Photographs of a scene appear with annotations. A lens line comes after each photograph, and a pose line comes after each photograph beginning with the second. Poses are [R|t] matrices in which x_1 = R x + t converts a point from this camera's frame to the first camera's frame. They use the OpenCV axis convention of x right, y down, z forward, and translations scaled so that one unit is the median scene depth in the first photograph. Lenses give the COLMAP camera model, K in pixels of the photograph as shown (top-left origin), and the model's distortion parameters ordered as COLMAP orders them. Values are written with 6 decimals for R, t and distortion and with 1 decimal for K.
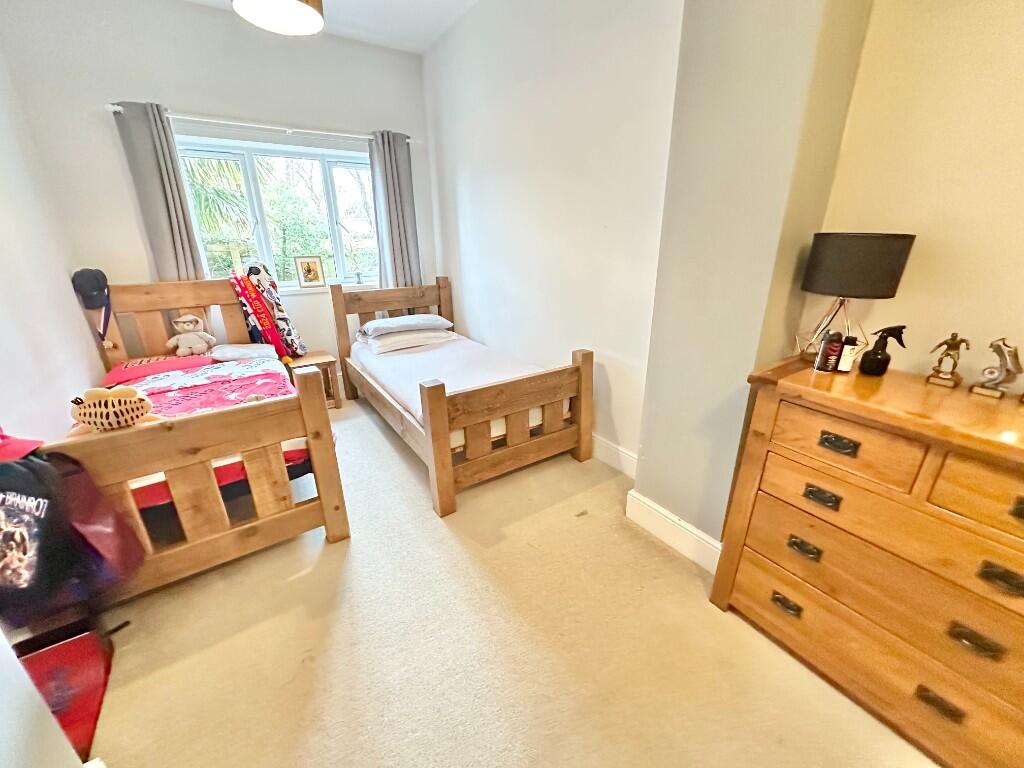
lens RADIAL K [[407.8, 0, 512.9], [0, 407.8, 383.5], [0, 0, 1]] dist [-0.001699, 0.000145]
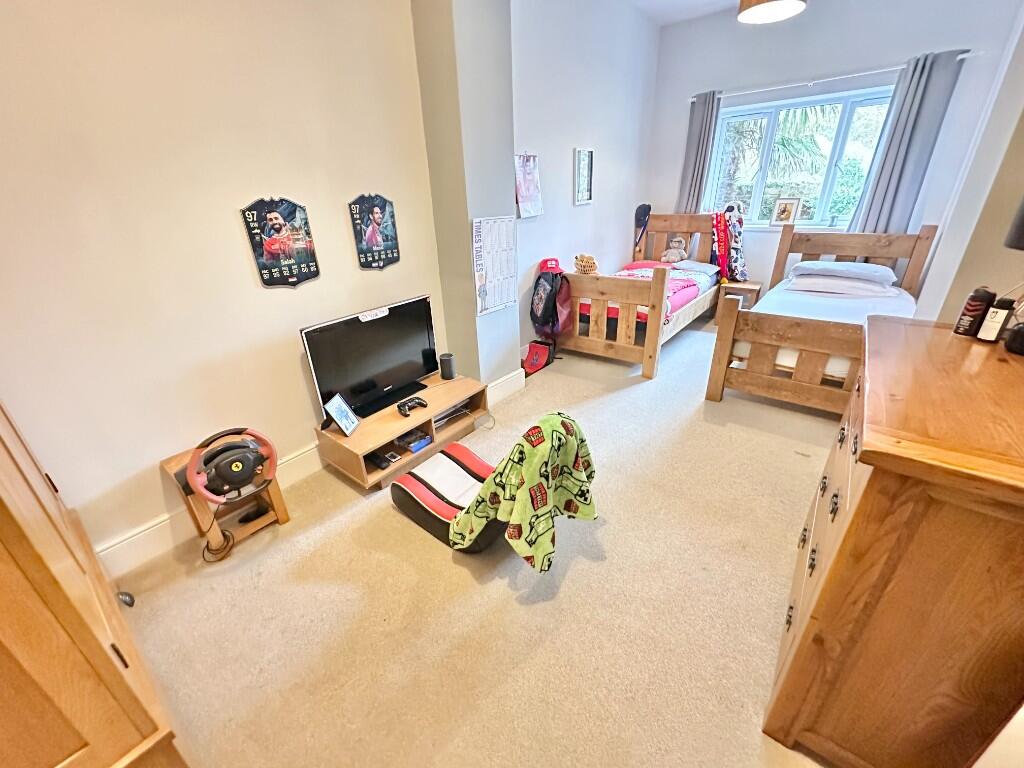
lens RADIAL K [[407.8, 0, 511.4], [0, 407.8, 381.7], [0, 0, 1]] dist [-0.001699, 0.000145]
pose [[0.305641, 0.398391, -0.864794, 0.739711], [-0.295131, 0.903163, 0.311760, 0.042418], [0.905252, 0.159940, 0.393621, -0.117891]]
